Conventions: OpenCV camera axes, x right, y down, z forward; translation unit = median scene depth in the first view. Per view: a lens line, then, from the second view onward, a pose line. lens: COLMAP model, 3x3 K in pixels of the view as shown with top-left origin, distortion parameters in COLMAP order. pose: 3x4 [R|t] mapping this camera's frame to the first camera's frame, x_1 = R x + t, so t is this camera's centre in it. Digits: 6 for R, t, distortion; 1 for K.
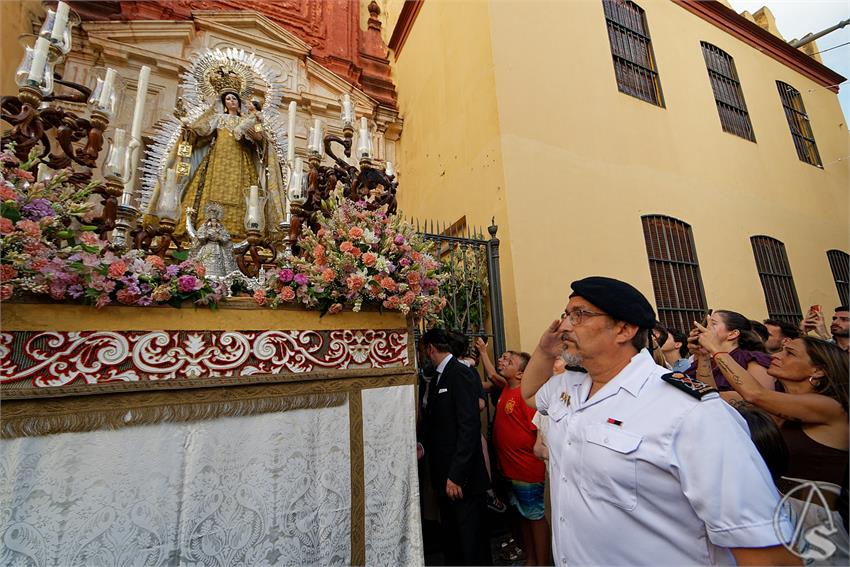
lens RADIAL K [[383.2, 0, 419.5], [0, 383.2, 281.8], [0, 0, 1]] dist [0.005872, -0.005460]
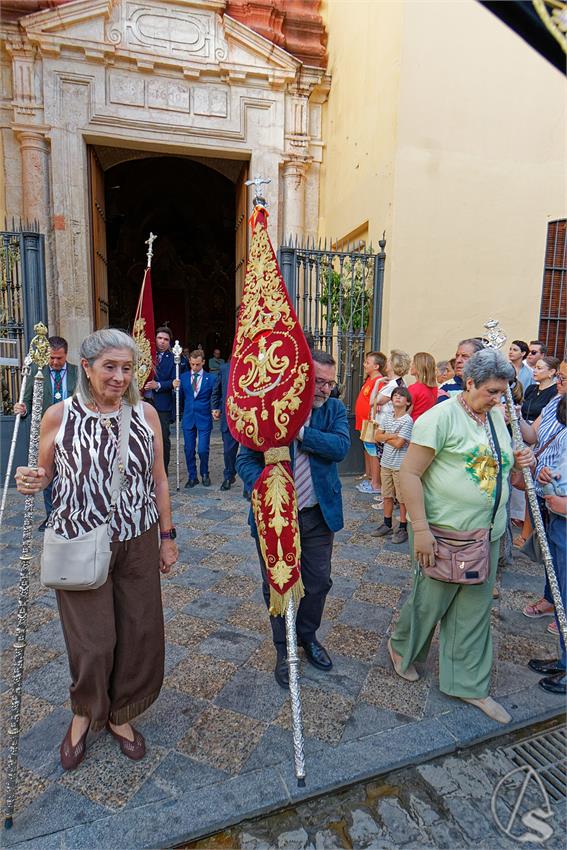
lens RADIAL K [[506.0, 0, 297.9], [0, 506.0, 426.2], [0, 0, 1]] dist [-0.005119, -0.002130]
pose [[0.979141, 0.100629, -0.176510, 0.191105], [-0.019602, 0.911472, 0.410895, -0.182268], [0.202232, -0.398864, 0.894433, -0.433075]]
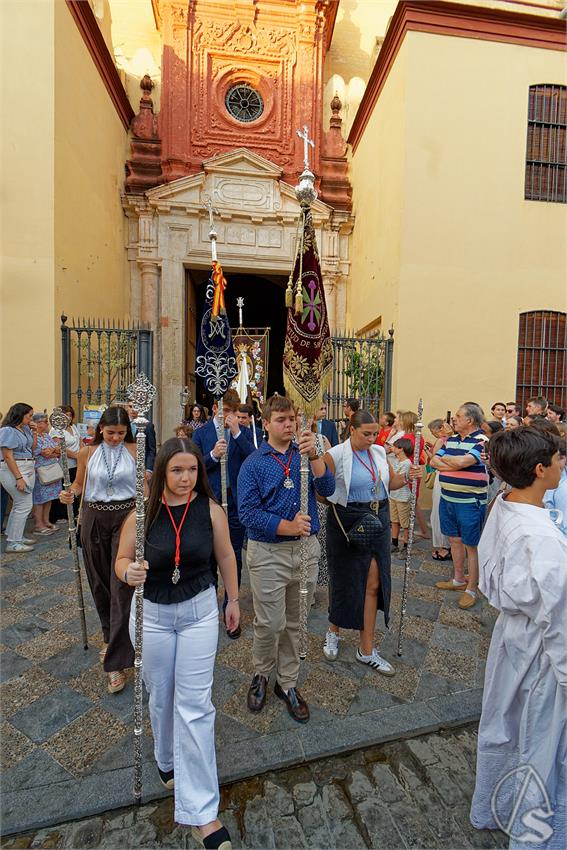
lens RADIAL K [[383.2, 0, 298.4], [0, 383.2, 424.4], [0, 0, 1]] dist [0.005872, -0.005460]
pose [[0.955096, 0.086897, -0.283267, 0.220636], [0.008383, 0.947720, 0.318994, -0.202087], [0.296177, -0.307045, 0.904435, -0.449987]]
